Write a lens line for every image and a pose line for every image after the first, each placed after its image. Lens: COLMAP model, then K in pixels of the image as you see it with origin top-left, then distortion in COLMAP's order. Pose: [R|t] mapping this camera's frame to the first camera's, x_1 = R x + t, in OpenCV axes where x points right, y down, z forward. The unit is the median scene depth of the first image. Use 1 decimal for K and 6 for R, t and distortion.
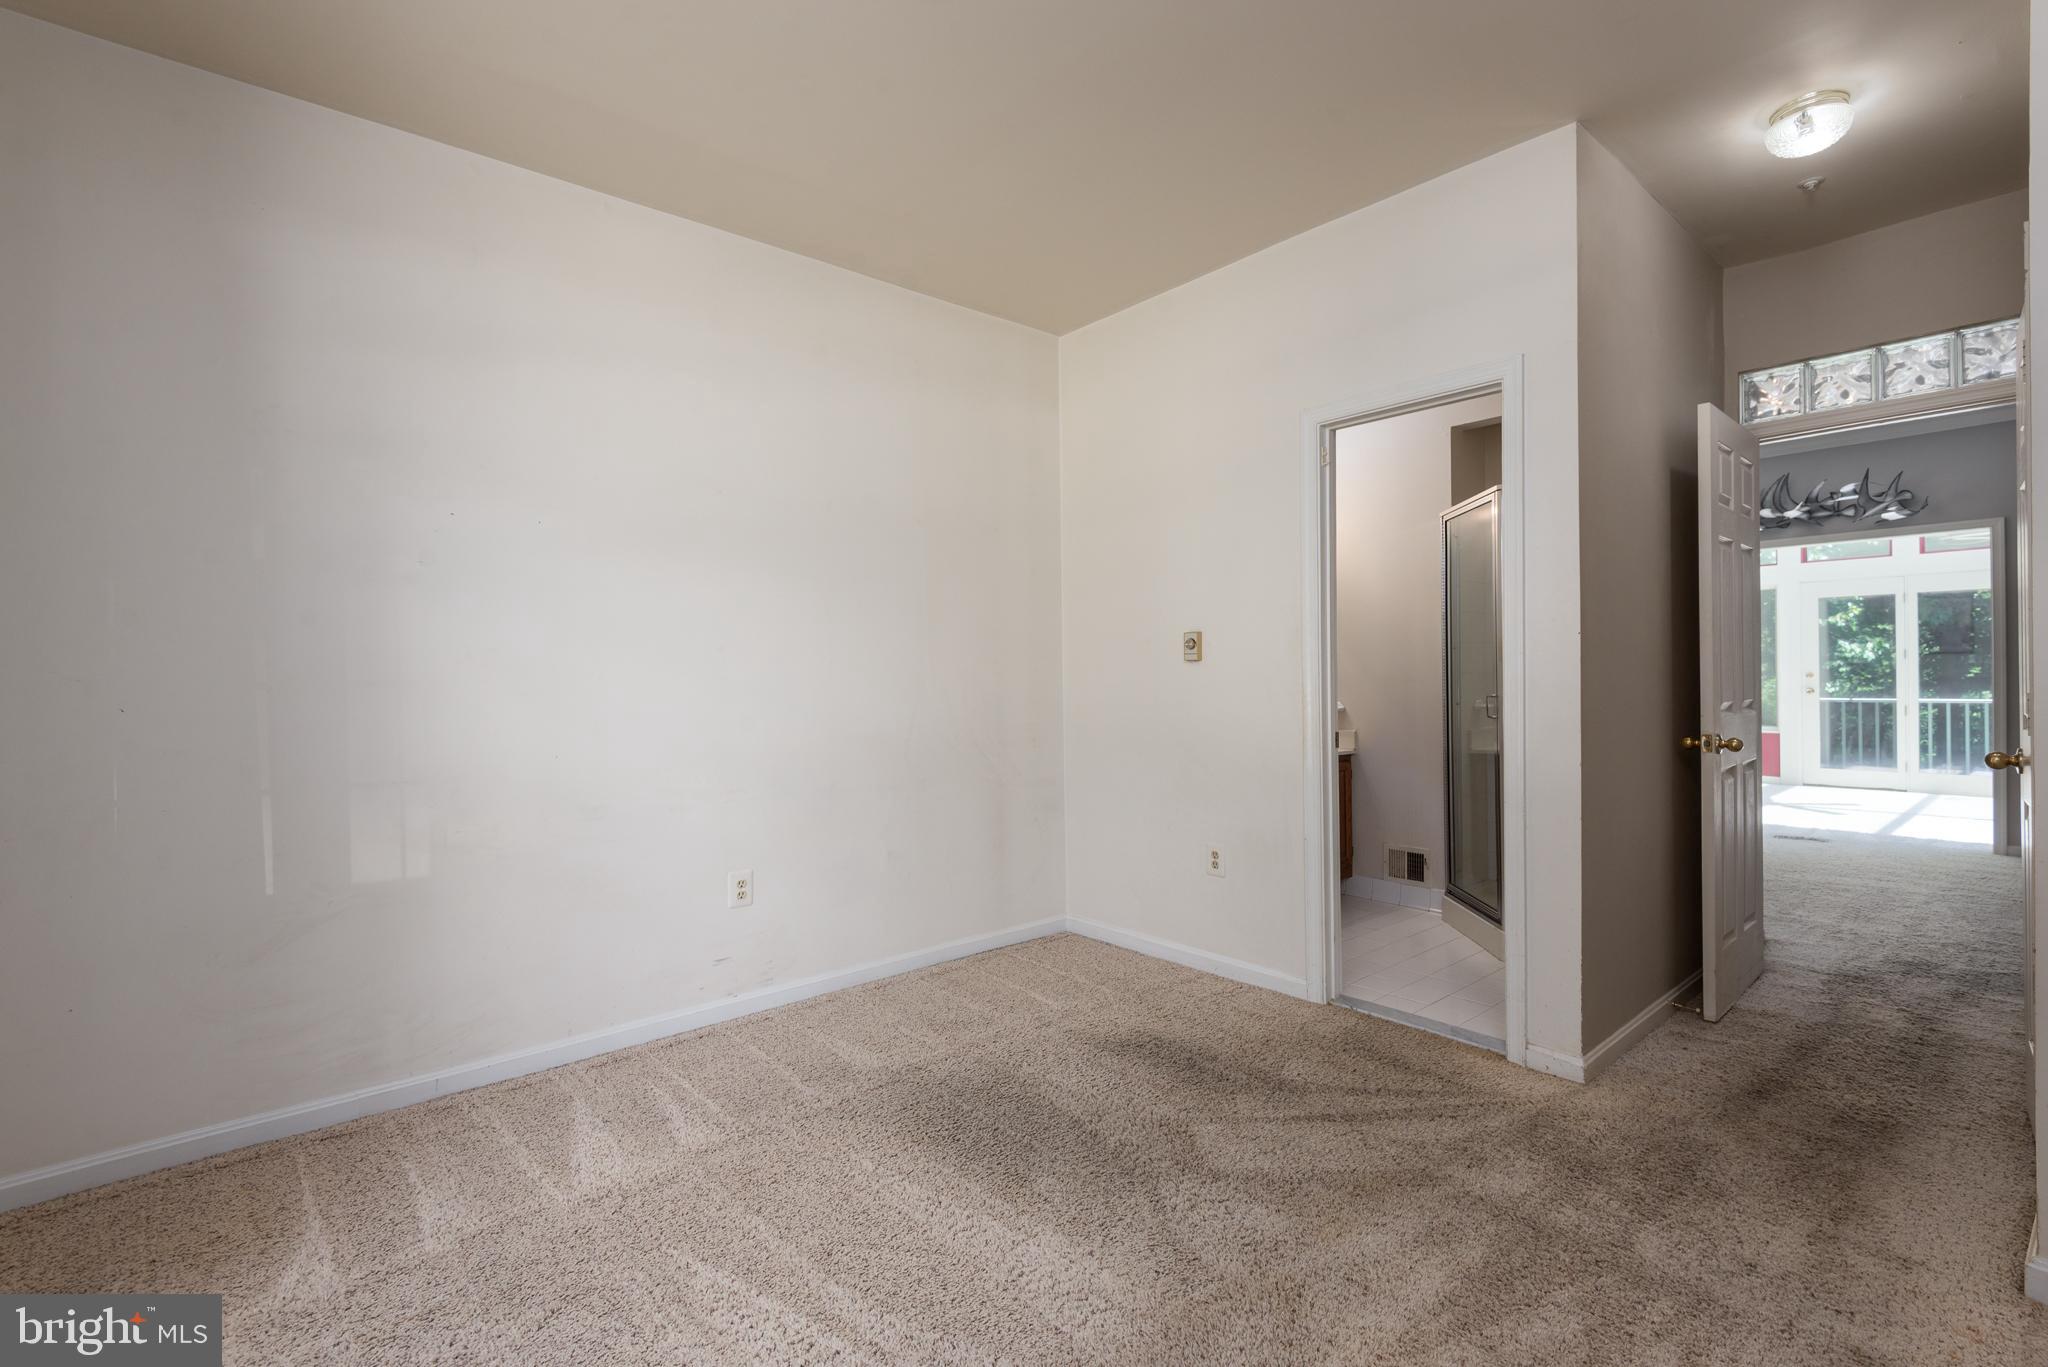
lens RADIAL K [[927.1, 0, 1039.9], [0, 927.1, 672.7], [0, 0, 1]] dist [0.020528, -0.007998]
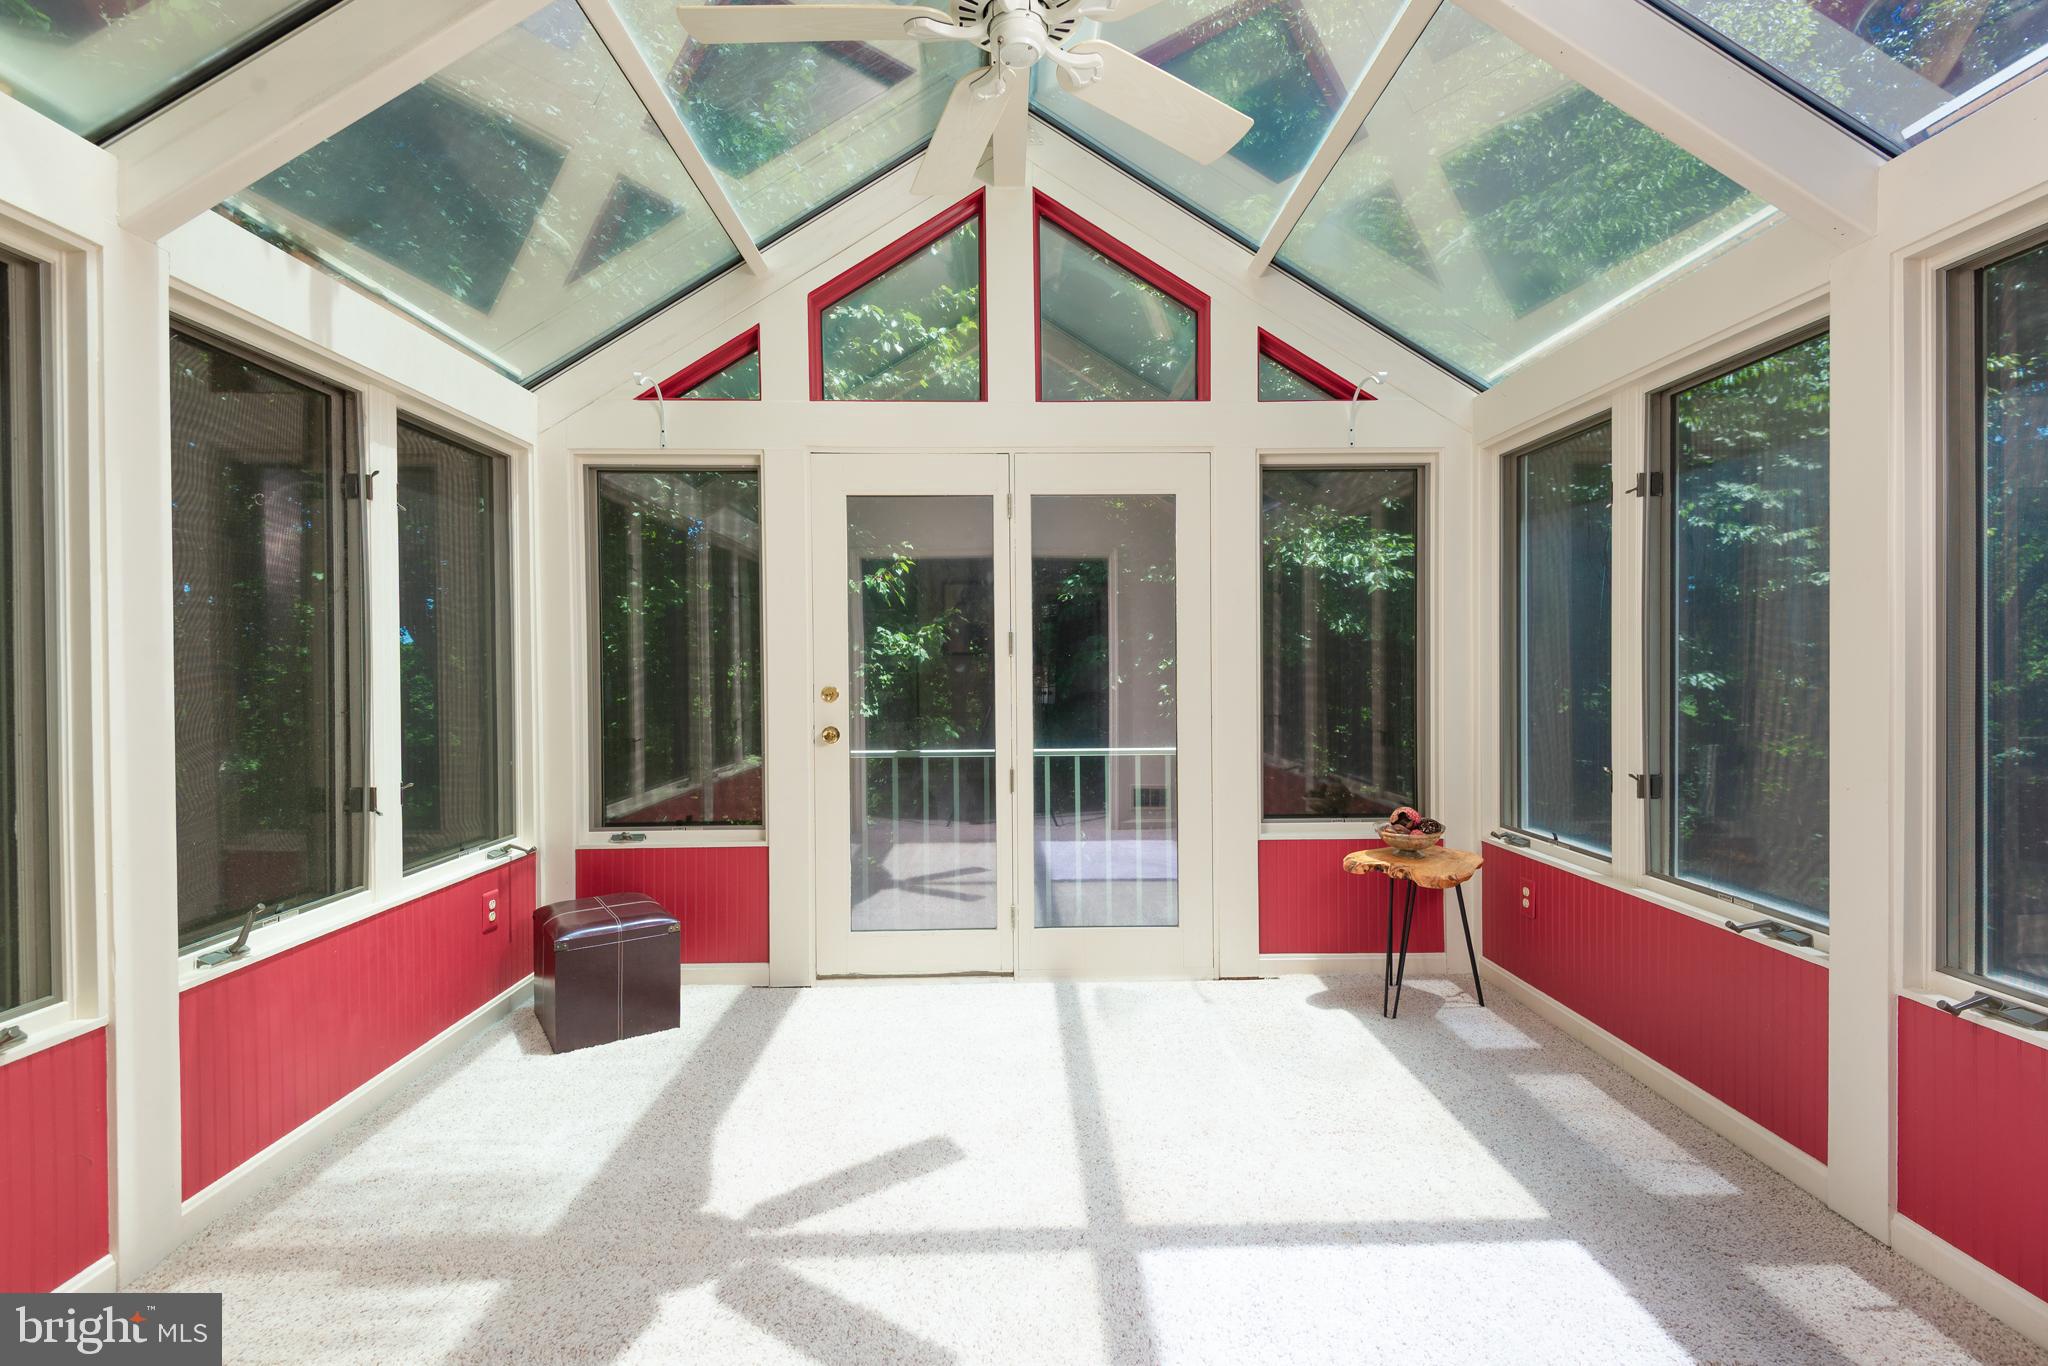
lens RADIAL K [[927.1, 0, 1009.2], [0, 927.1, 677.4], [0, 0, 1]] dist [0.020528, -0.007998]
pose [[0.654806, -0.005744, 0.755775, 0.511789], [0.007233, 0.999973, 0.001332, -0.003762], [-0.755763, 0.004595, 0.654830, 0.610568]]
